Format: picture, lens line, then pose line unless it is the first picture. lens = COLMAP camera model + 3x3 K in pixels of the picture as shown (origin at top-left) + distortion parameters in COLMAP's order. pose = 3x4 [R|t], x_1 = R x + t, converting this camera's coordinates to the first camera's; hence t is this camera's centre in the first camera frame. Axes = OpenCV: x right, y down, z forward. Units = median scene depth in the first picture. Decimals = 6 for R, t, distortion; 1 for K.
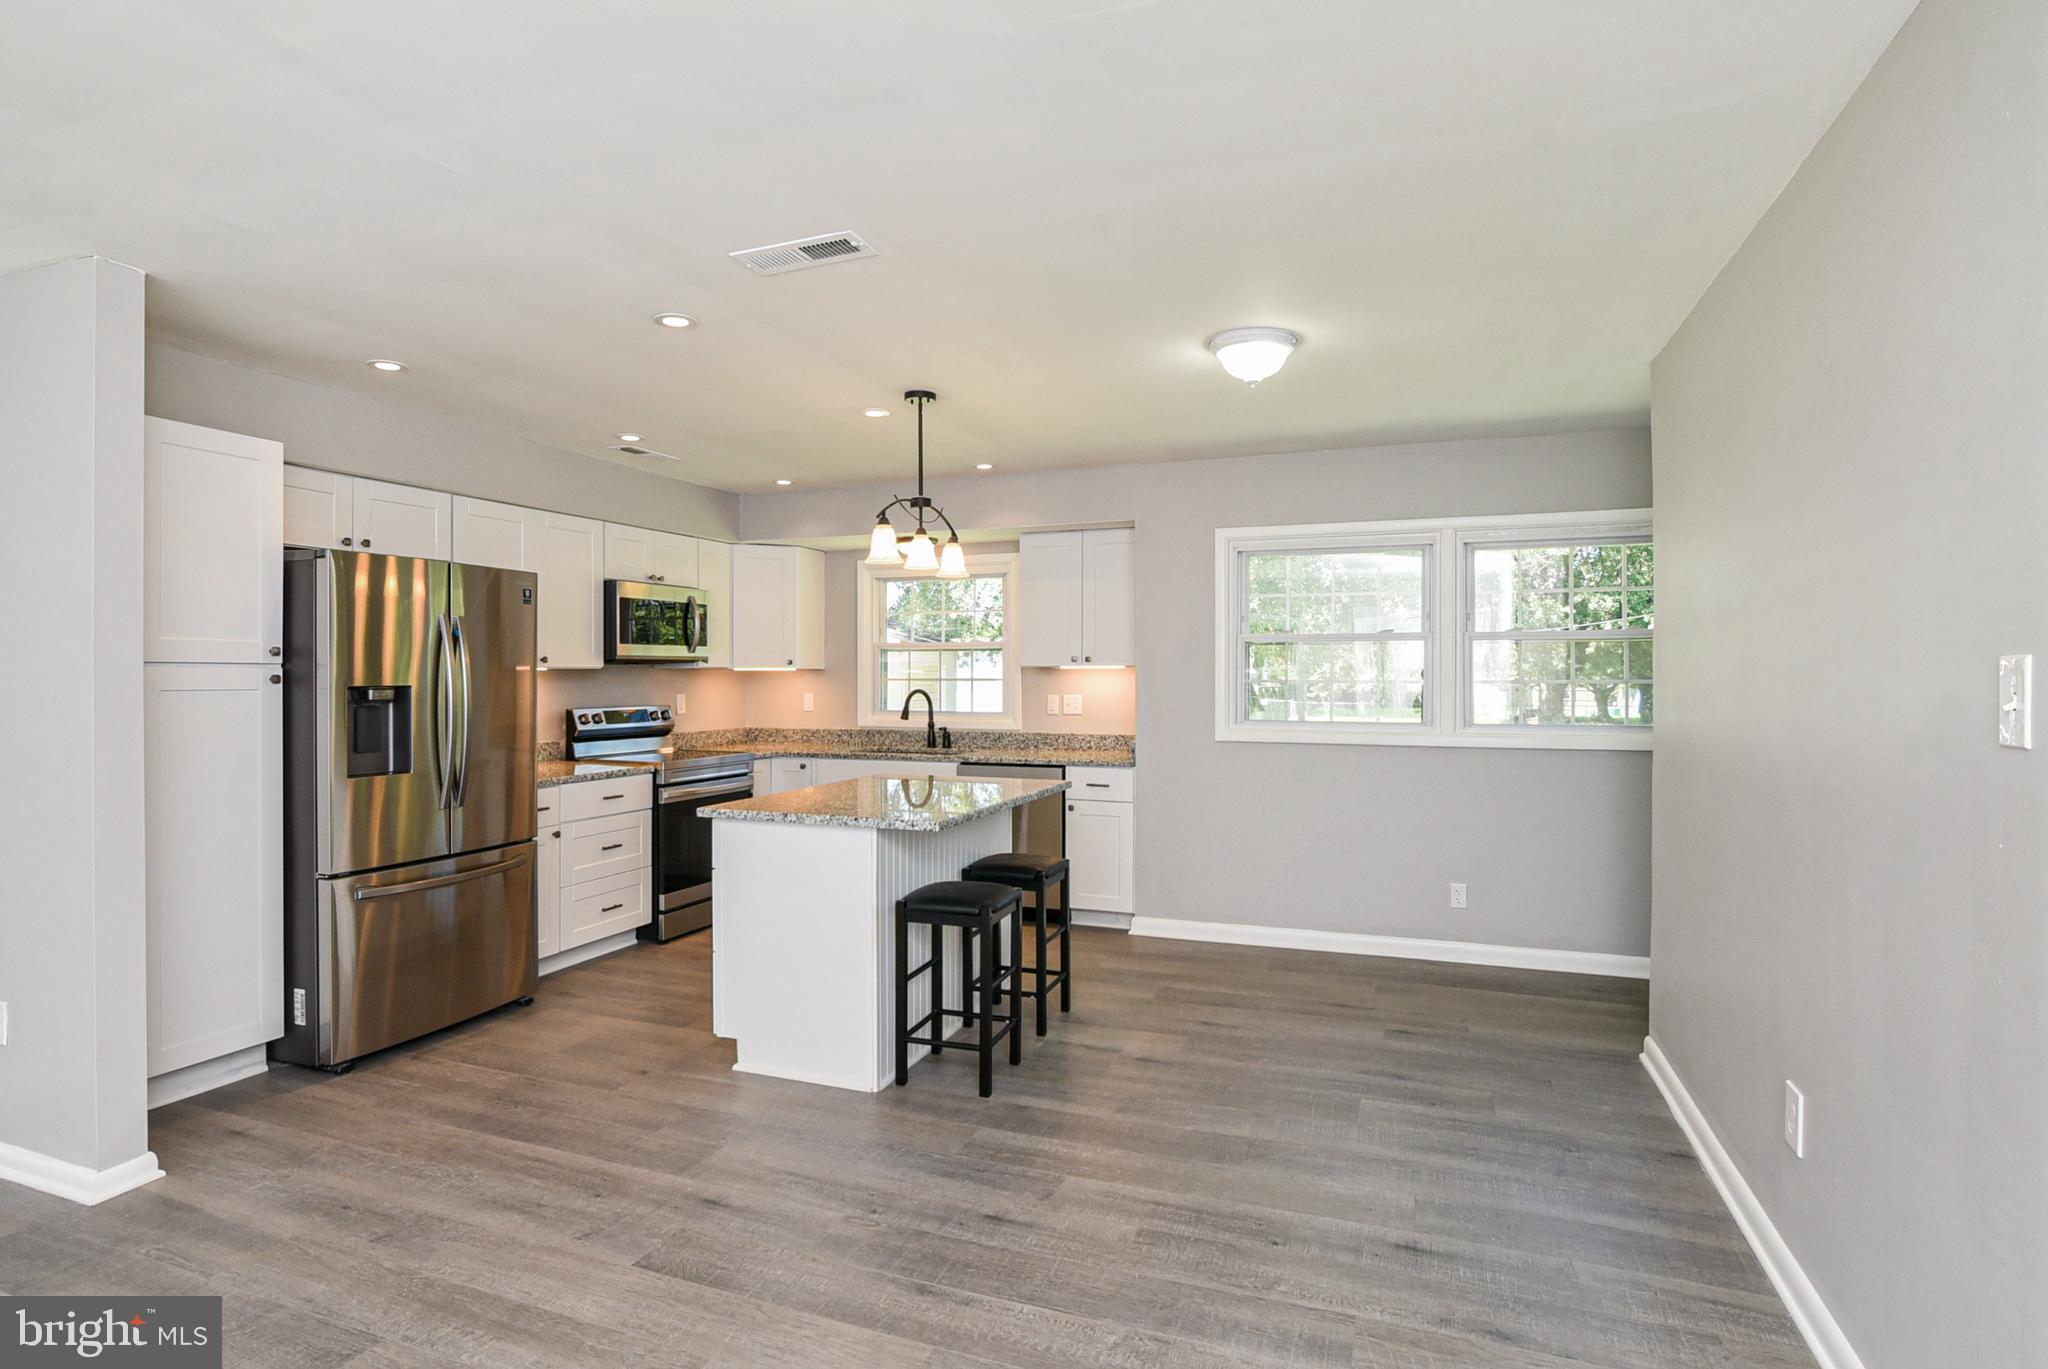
lens RADIAL K [[1044.3, 0, 1024.0], [0, 1044.3, 684.5], [0, 0, 1]] dist [-0.026078, 0.000500]
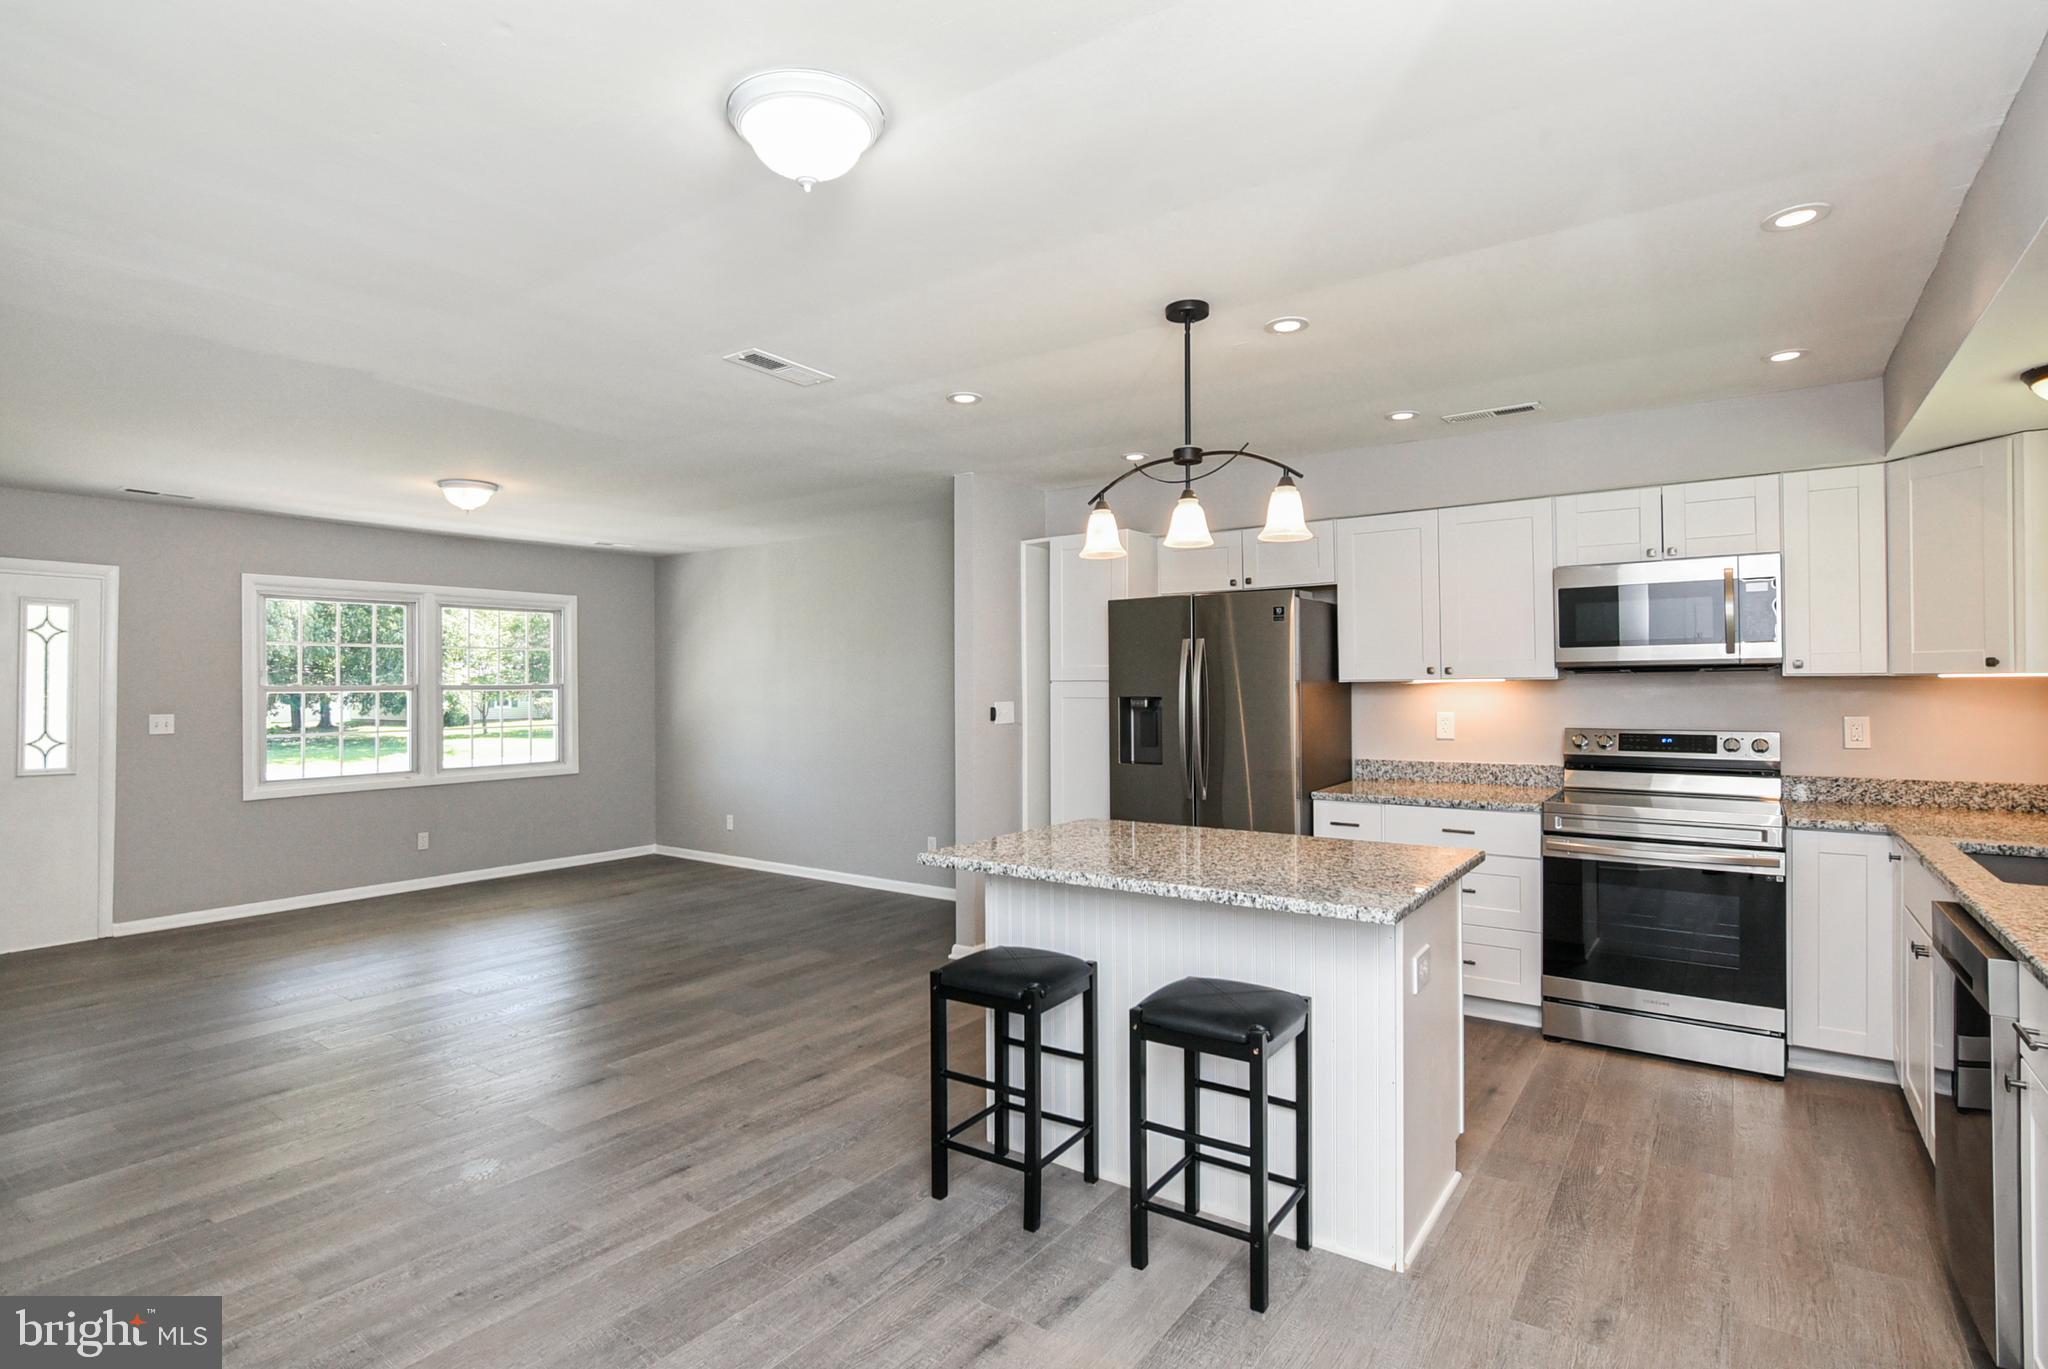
lens RADIAL K [[1001.3, 0, 1014.4], [0, 1001.3, 681.2], [0, 0, 1]] dist [-0.026233, 0.000880]
pose [[-0.258490, -0.001706, -0.966012, 0.547143], [-0.003079, 0.999995, -0.000942, -0.014350], [0.966009, 0.002731, -0.258494, 0.958096]]
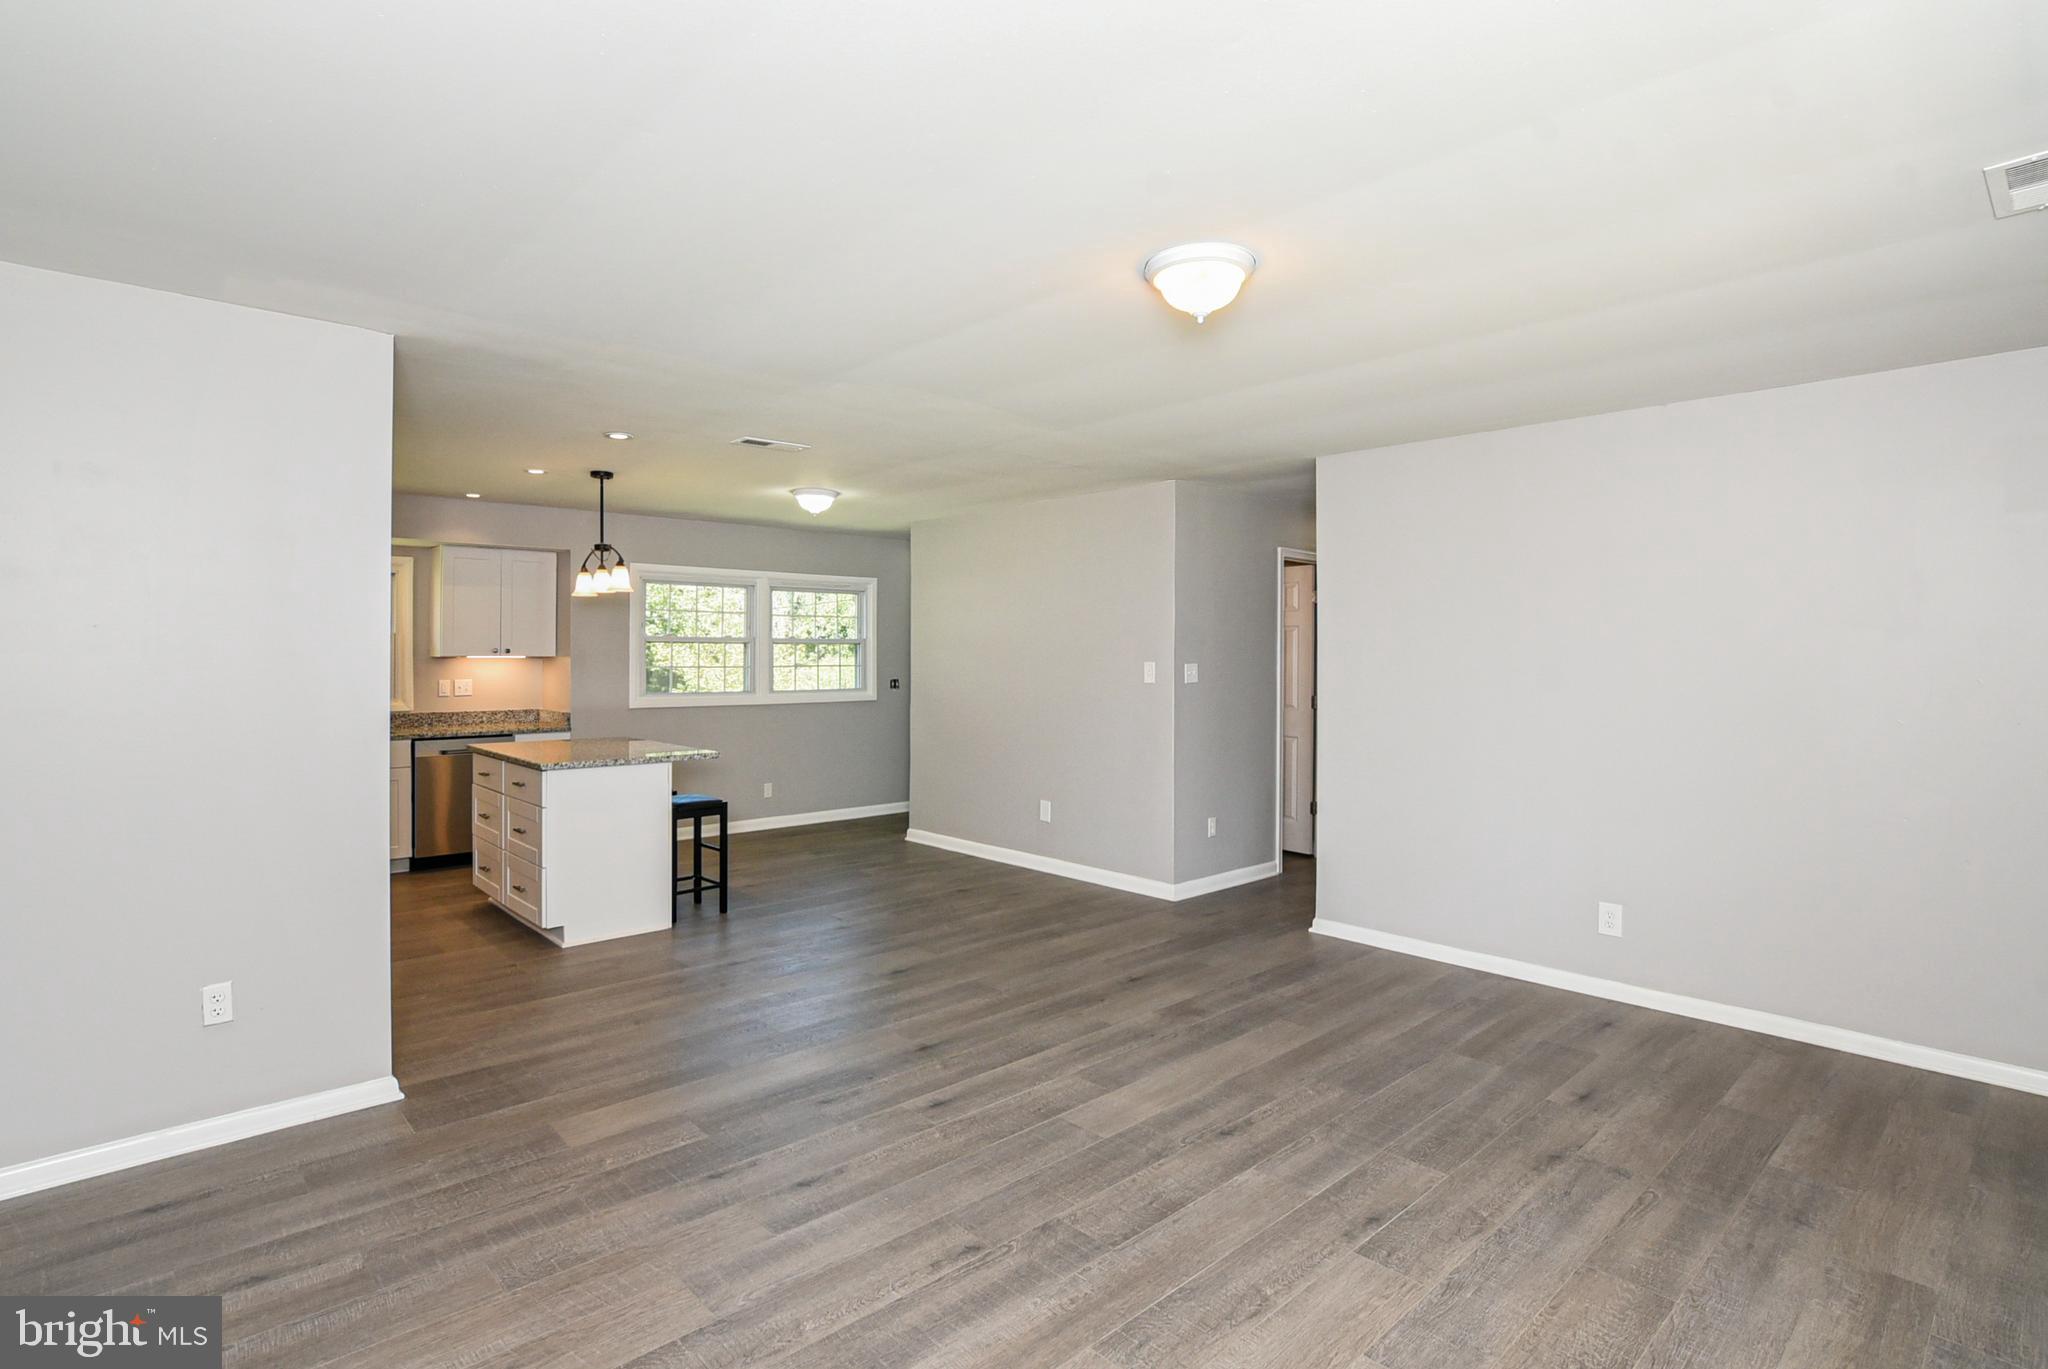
lens RADIAL K [[1013.2, 0, 1017.7], [0, 1013.2, 650.8], [0, 0, 1]] dist [-0.027433, 0.007961]
pose [[0.447275, 0.005426, 0.894380, -0.989770], [0.005257, 0.999948, -0.008695, -0.013257], [-0.894381, 0.008591, 0.447224, -0.132894]]
